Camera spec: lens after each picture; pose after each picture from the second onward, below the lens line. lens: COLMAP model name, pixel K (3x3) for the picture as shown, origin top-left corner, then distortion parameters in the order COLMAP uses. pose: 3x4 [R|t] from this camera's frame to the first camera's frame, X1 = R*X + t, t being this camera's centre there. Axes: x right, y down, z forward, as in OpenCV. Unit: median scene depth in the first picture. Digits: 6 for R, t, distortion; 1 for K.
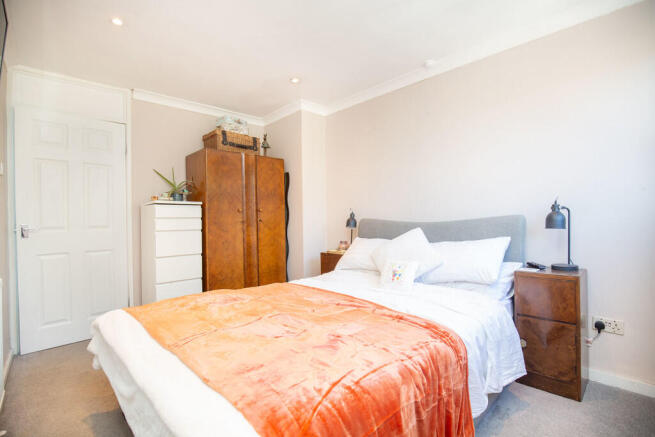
lens RADIAL K [[306.6, 0, 327.6], [0, 306.6, 221.5], [0, 0, 1]] dist [-0.004899, -0.000189]
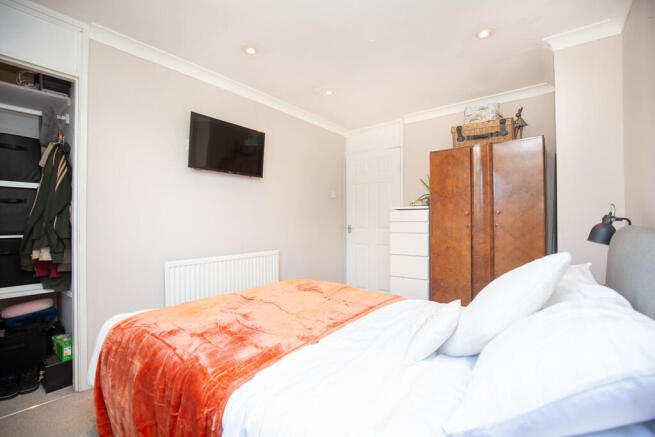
lens RADIAL K [[306.6, 0, 327.8], [0, 306.6, 217.6], [0, 0, 1]] dist [-0.004899, -0.000189]
pose [[0.165423, -0.000184, -0.986223, 0.509429], [-0.000565, 1.000000, -0.000281, -0.022457], [0.986222, 0.000603, 0.165423, 0.470006]]
